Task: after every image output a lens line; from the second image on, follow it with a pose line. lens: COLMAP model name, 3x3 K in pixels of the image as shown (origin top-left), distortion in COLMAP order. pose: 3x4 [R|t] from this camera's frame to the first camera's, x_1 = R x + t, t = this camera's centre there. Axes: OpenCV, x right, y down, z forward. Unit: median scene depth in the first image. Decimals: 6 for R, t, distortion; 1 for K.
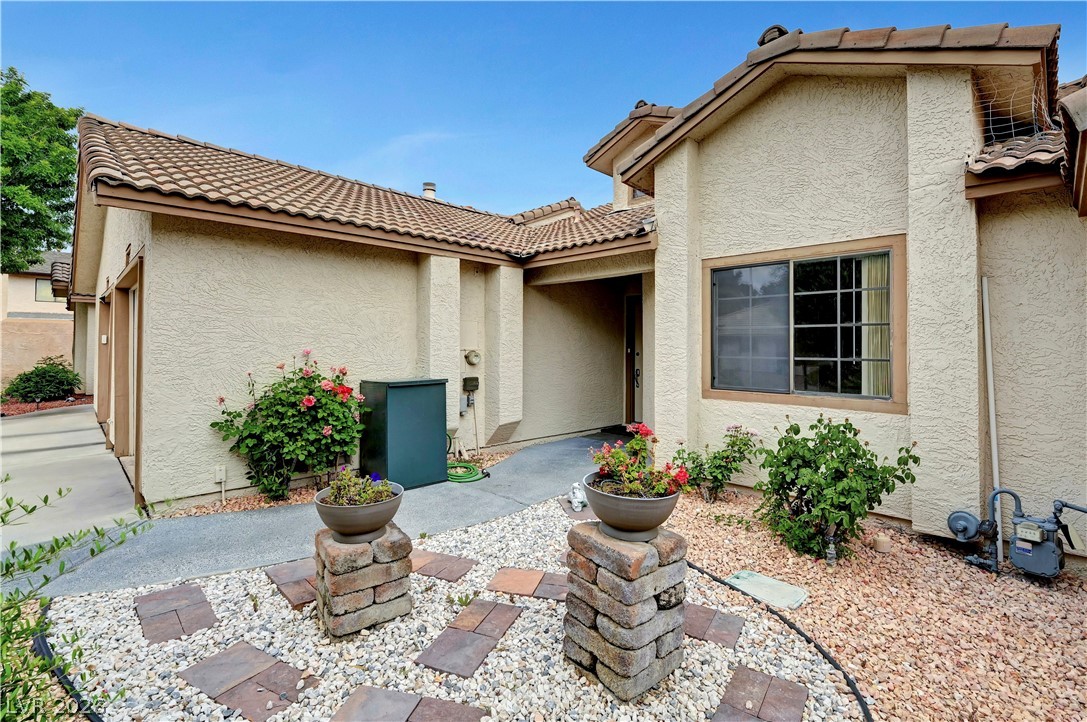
lens RADIAL K [[493.6, 0, 548.7], [0, 493.6, 355.3], [0, 0, 1]] dist [-0.001296, -0.000017]
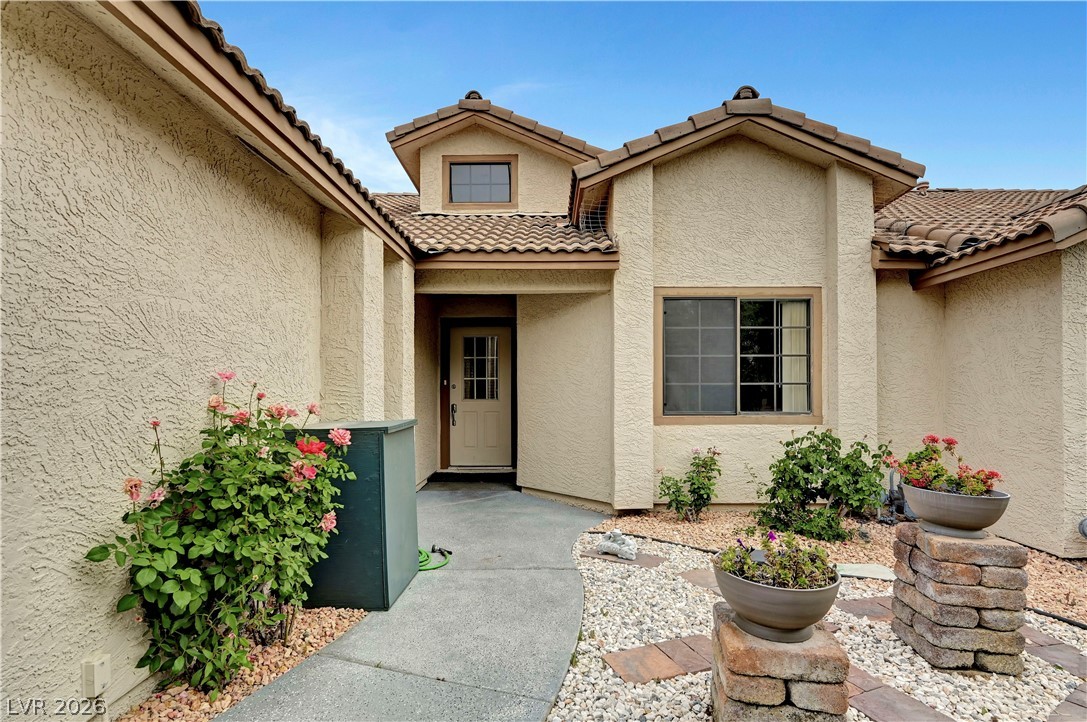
lens RADIAL K [[542.9, 0, 544.3], [0, 542.9, 398.3], [0, 0, 1]] dist [0.003283, 0.001003]
pose [[0.709753, -0.021842, 0.704112, -0.710398], [0.017215, 0.999758, 0.013661, 0.015256], [-0.704240, 0.002426, 0.709958, 0.422376]]
